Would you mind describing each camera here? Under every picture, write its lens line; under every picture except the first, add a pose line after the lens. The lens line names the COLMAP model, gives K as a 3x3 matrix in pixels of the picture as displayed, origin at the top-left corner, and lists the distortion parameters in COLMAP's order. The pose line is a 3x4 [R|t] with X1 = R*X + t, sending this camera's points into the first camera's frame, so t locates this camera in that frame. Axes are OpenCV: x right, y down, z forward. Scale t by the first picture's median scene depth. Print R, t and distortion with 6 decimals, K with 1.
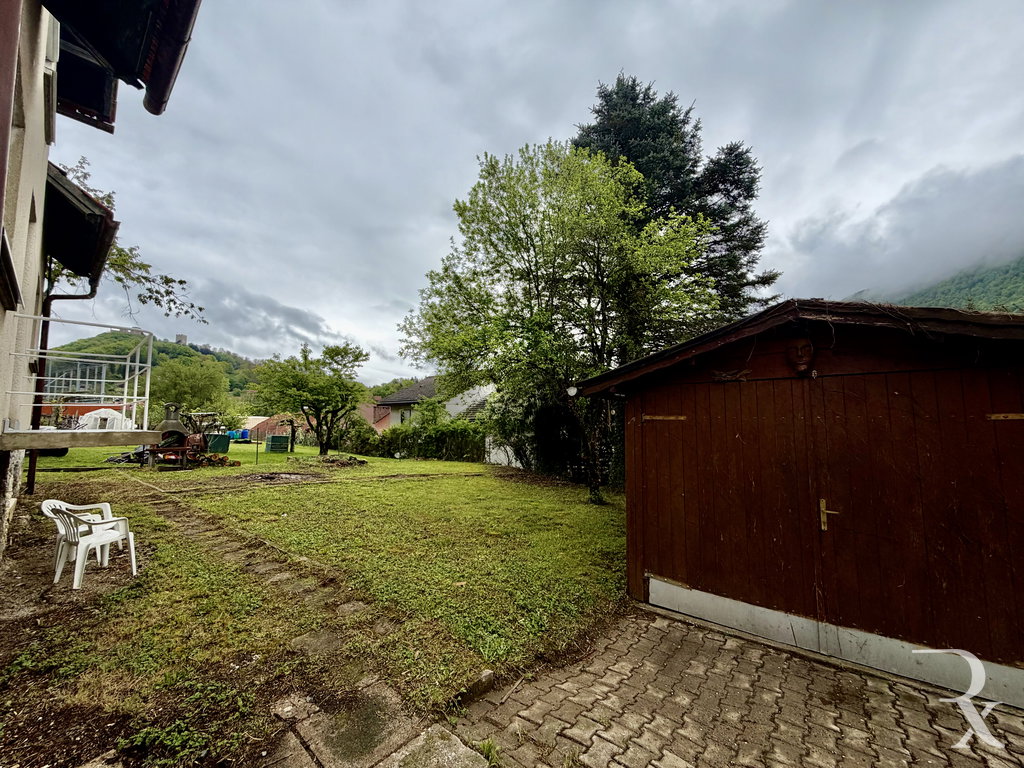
lens RADIAL K [[418.5, 0, 512.0], [0, 418.5, 384.0], [0, 0, 1]] dist [-0.000020, -0.000034]
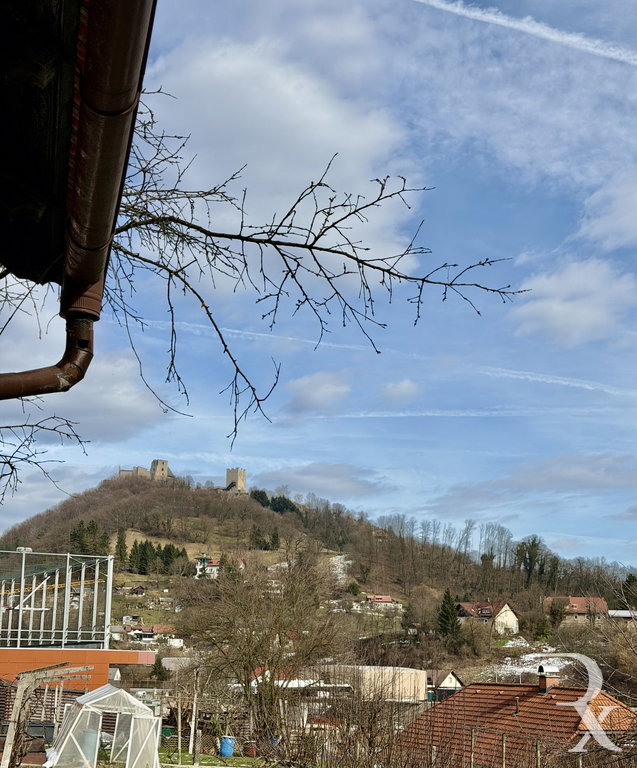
lens RADIAL K [[1180.1, 0, 318.5], [0, 1180.1, 384.0], [0, 0, 1]] dist [0.004342, 0.005687]
pose [[0.825564, -0.117178, -0.552009, -0.526446], [0.032041, 0.986359, -0.161461, -0.099418], [0.563399, 0.115609, 0.818057, 0.533307]]
